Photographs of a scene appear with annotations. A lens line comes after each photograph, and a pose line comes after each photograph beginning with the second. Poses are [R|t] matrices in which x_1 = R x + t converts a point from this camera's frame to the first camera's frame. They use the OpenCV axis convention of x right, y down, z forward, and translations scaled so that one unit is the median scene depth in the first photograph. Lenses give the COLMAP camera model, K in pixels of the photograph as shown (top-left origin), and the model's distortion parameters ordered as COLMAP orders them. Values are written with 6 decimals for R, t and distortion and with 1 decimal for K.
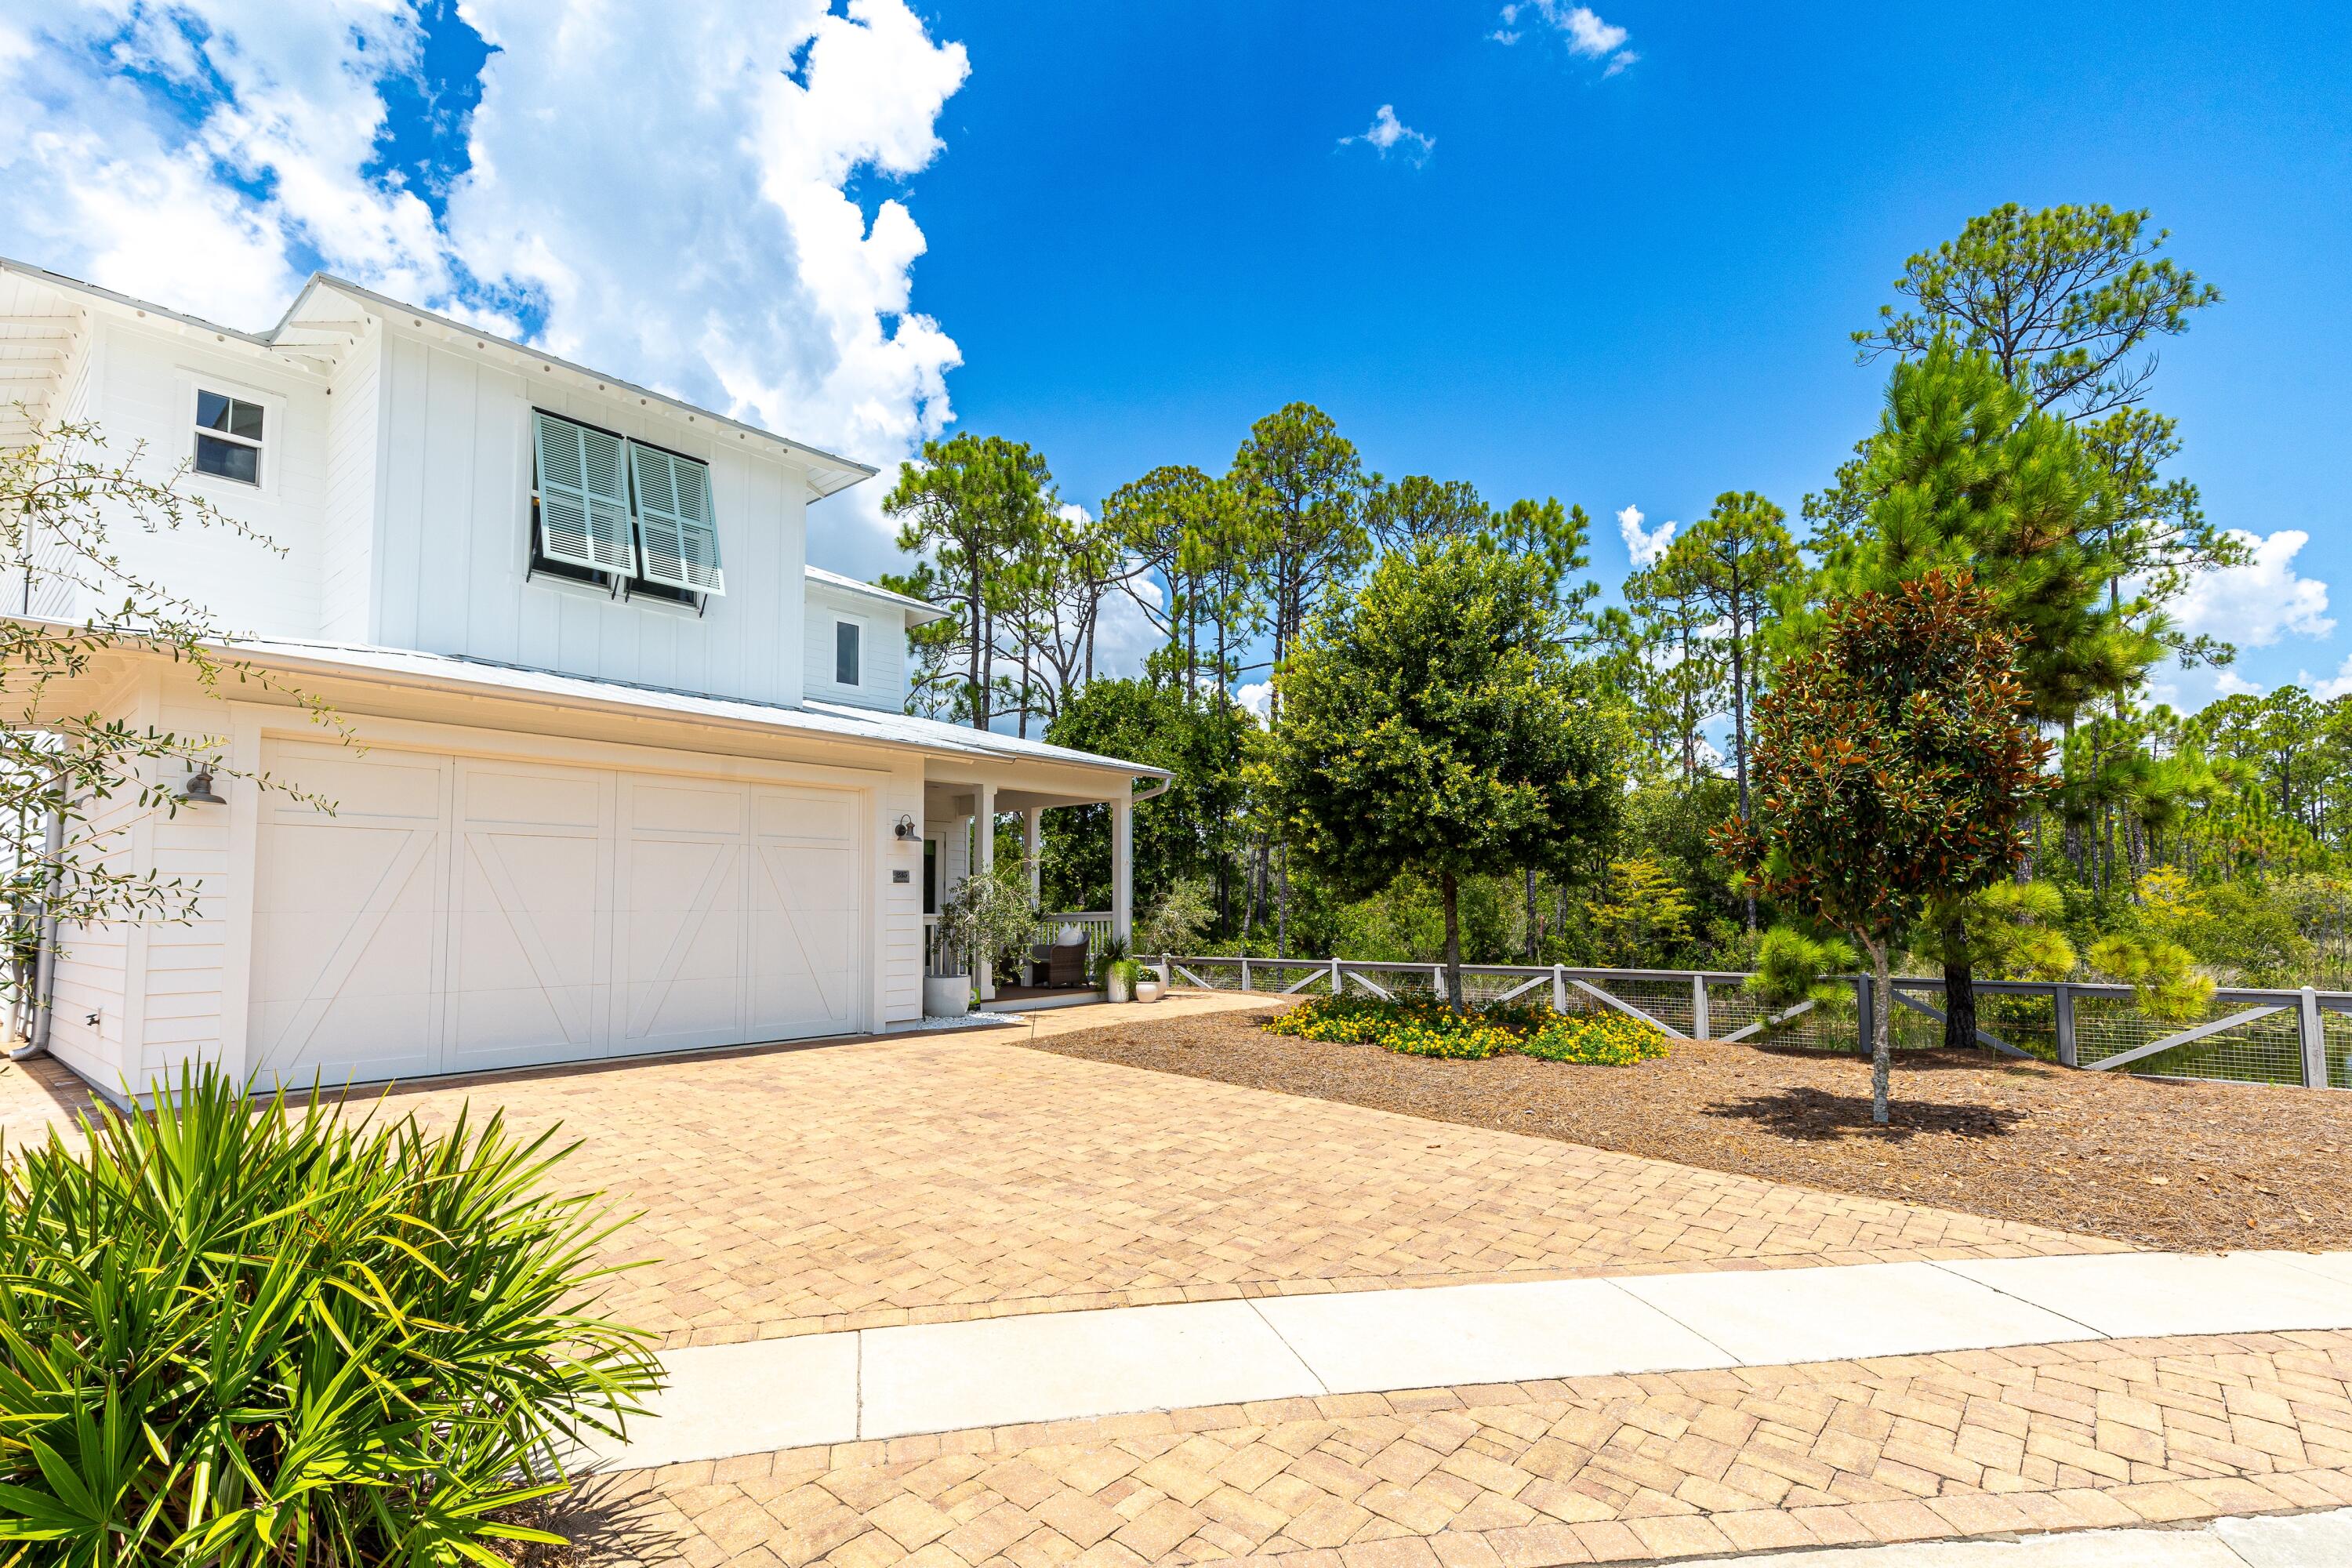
lens RADIAL K [[1173.7, 0, 1184.2], [0, 1173.7, 806.9], [0, 0, 1]] dist [0.010512, -0.000181]
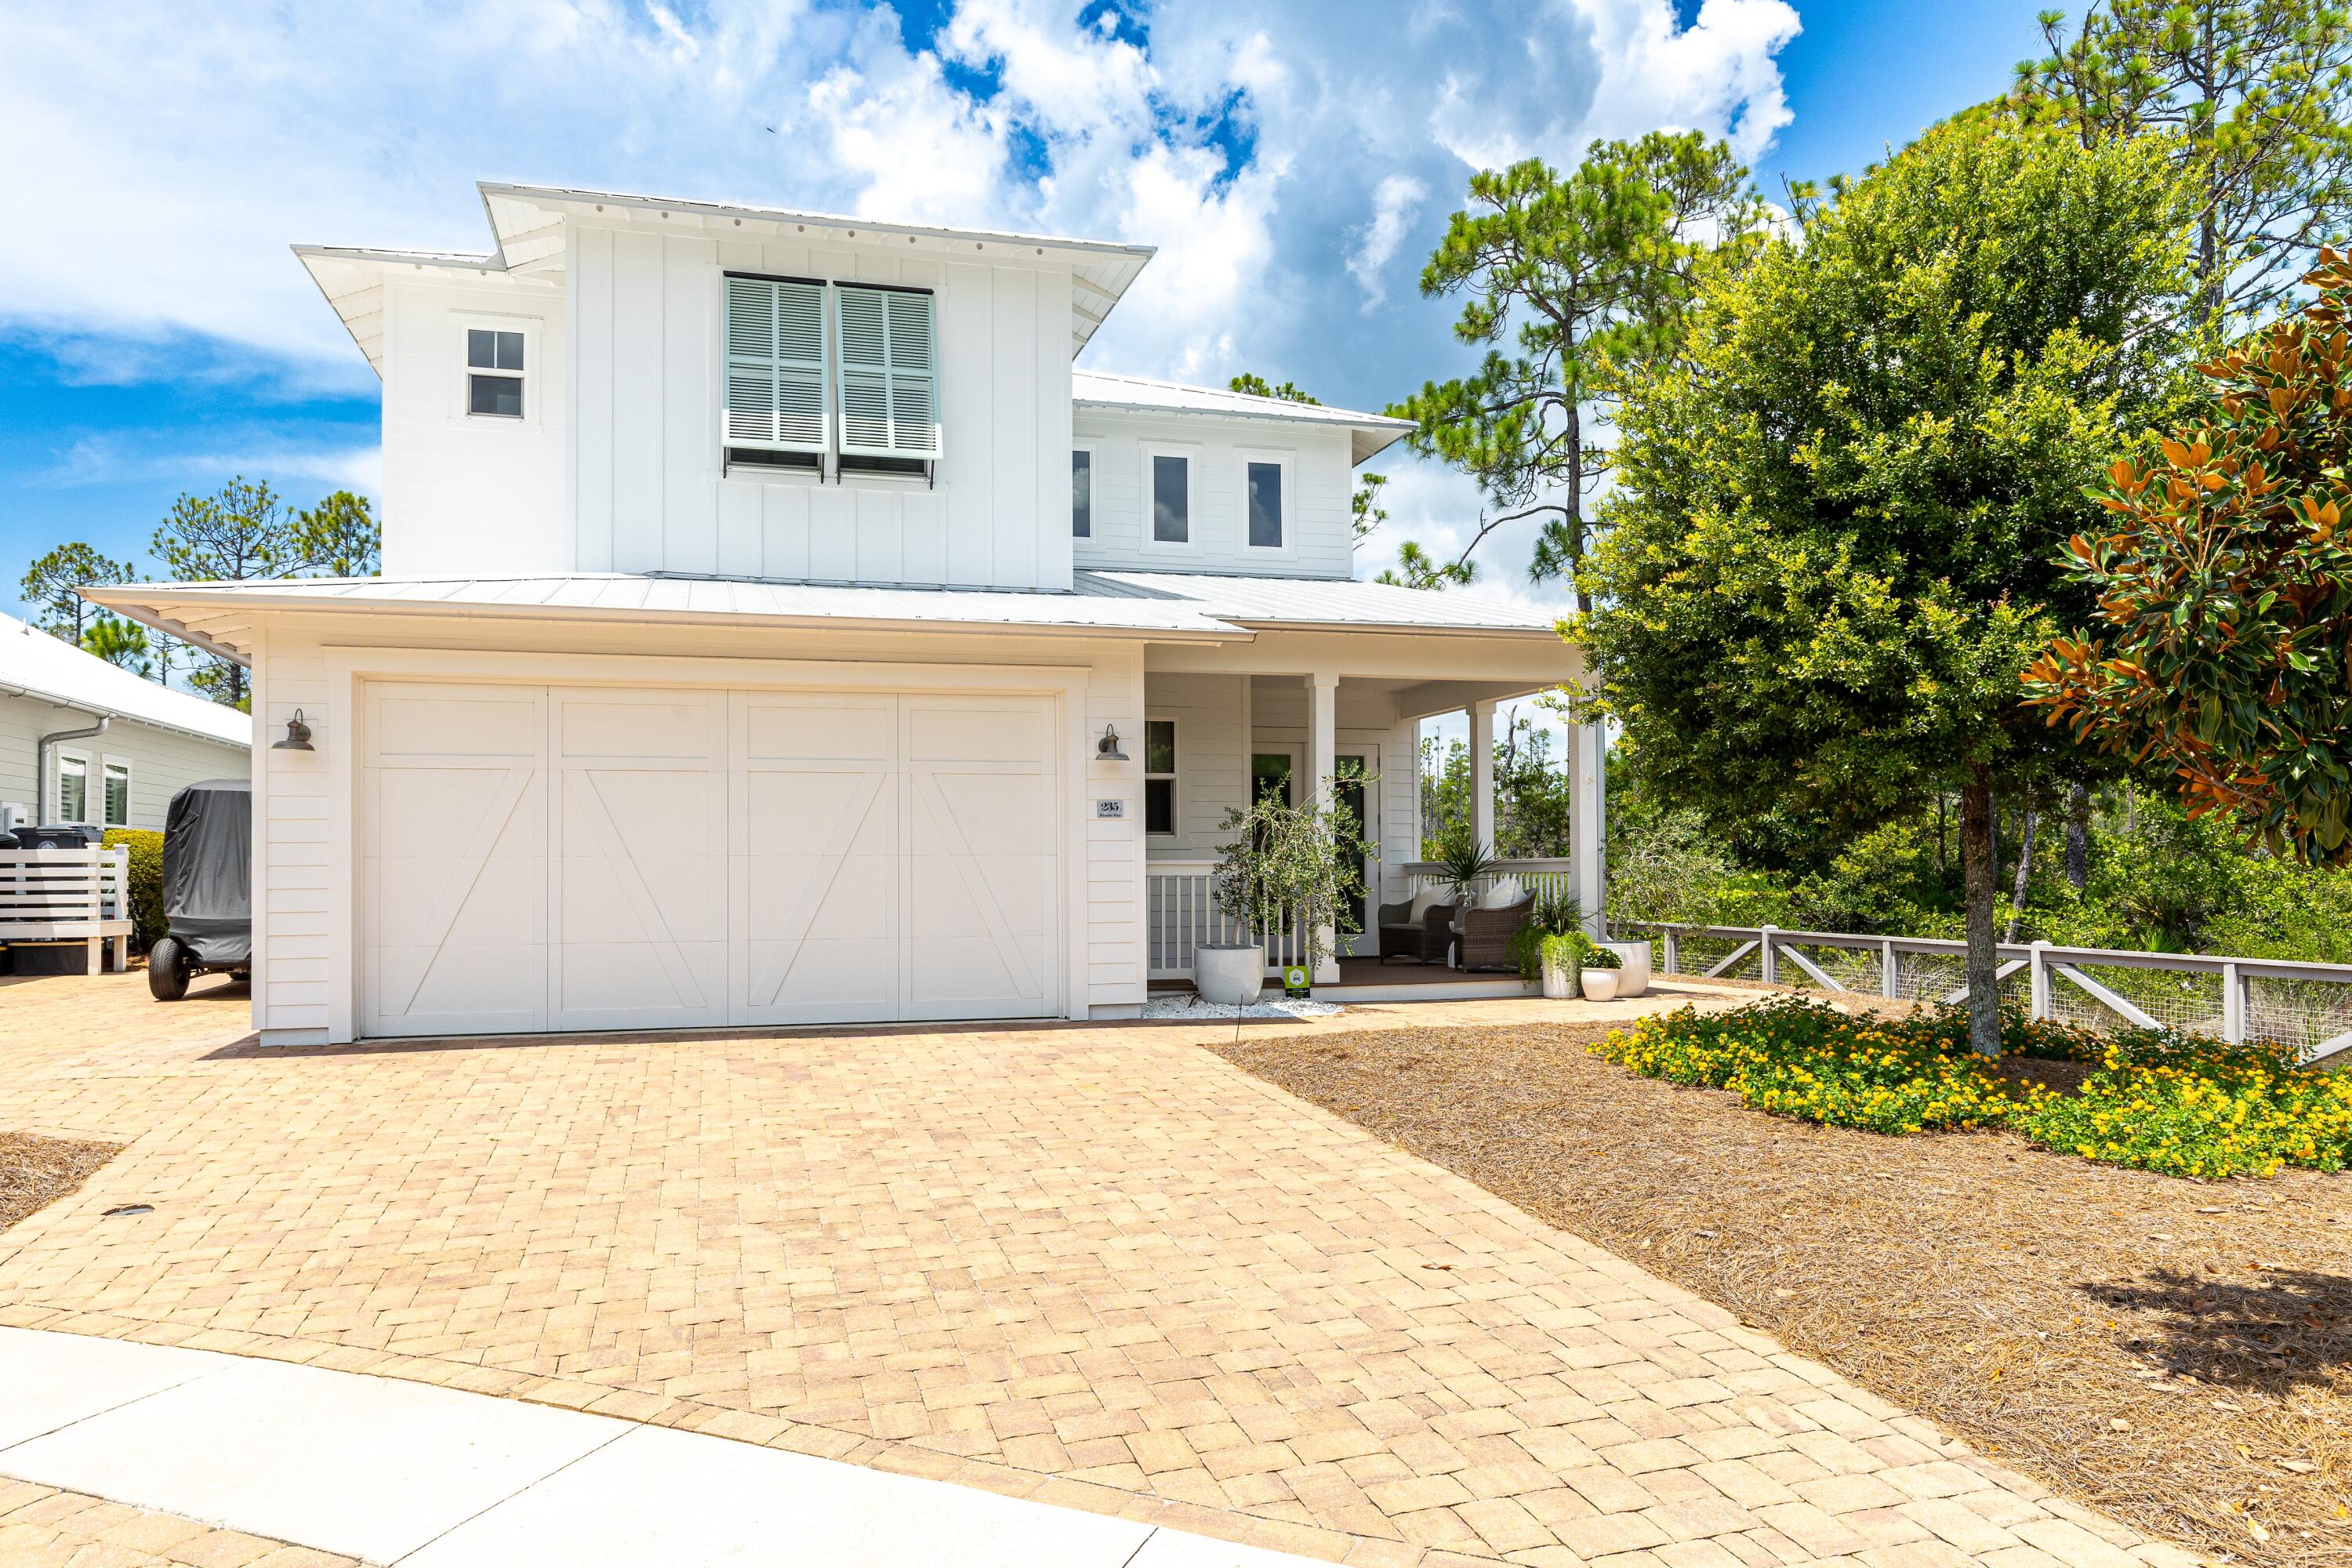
lens RADIAL K [[1602.2, 0, 1053.1], [0, 1602.2, 831.6], [0, 0, 1]] dist [0.003236, 0.002989]
pose [[0.803289, -0.010787, -0.595492, 0.390336], [0.051979, 0.997291, 0.052052, 0.022105], [0.593317, -0.072766, 0.801674, 0.211234]]
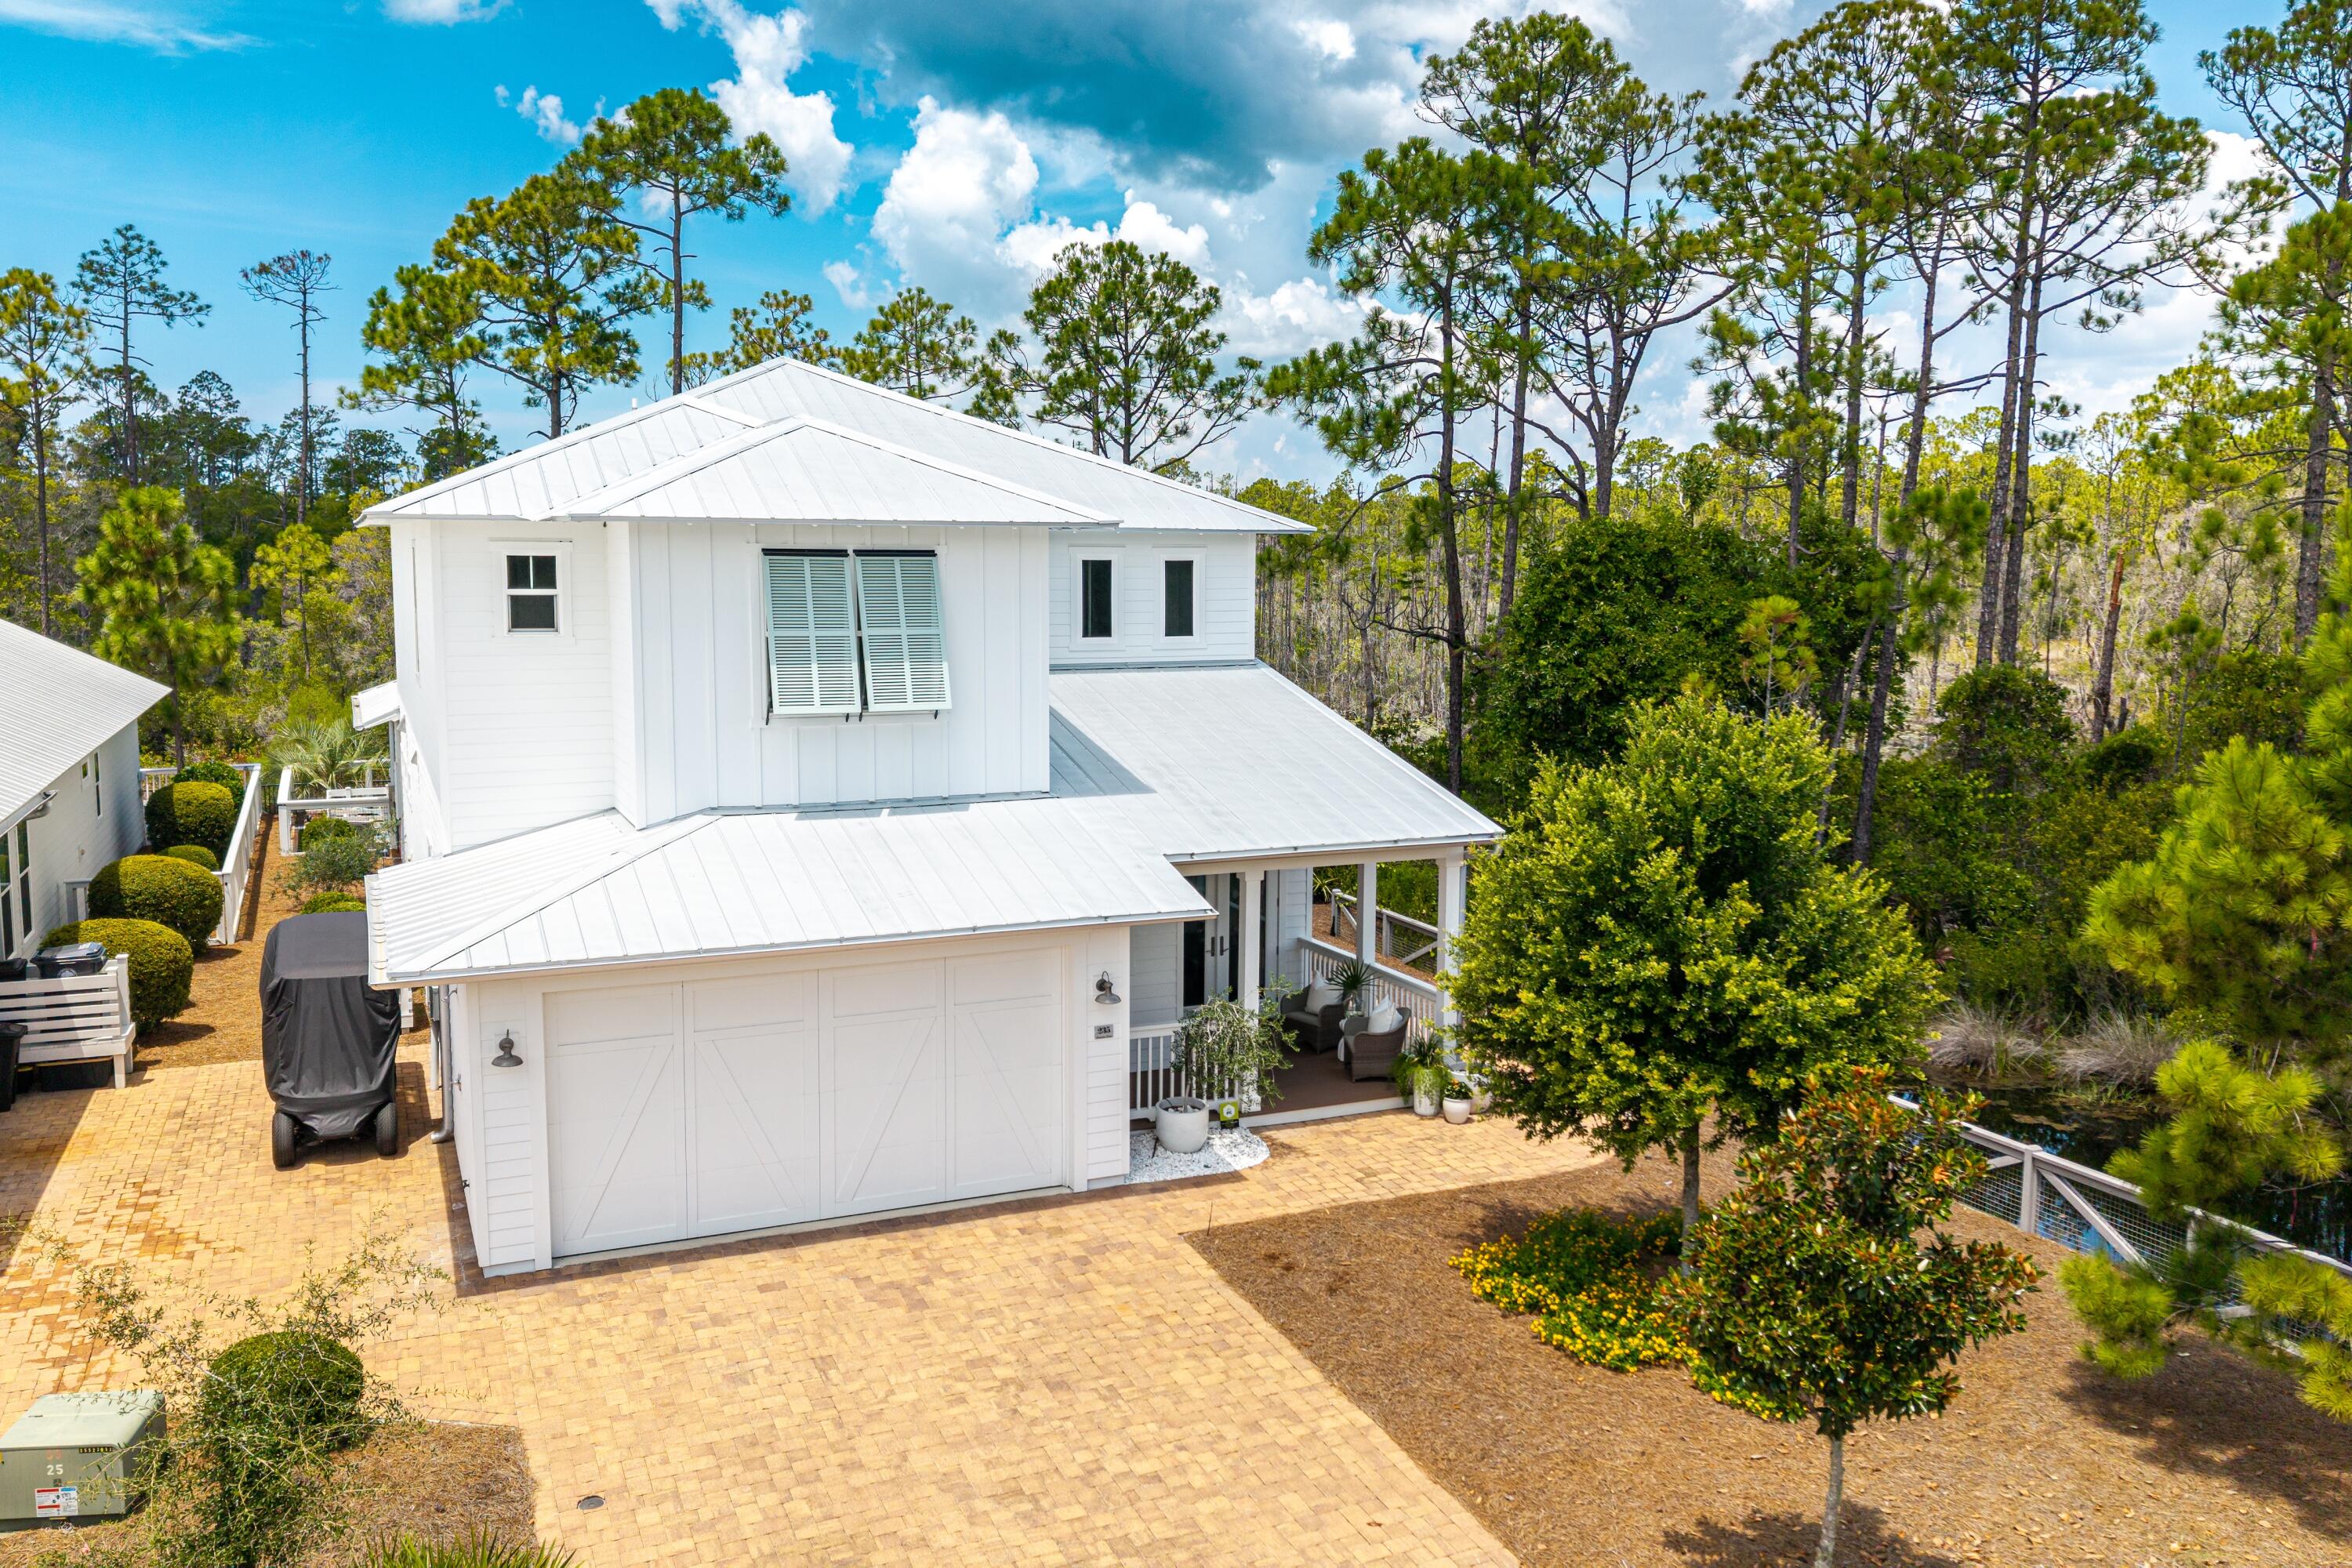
lens RADIAL K [[1991.9, 0, 1125.4], [0, 1991.9, 743.9], [0, 0, 1]] dist [0.037402, -0.080010]
pose [[0.889937, 0.061124, -0.451969, 0.594582], [0.031173, 0.980510, 0.193983, -0.585353], [0.455017, -0.186721, 0.870686, -0.436933]]
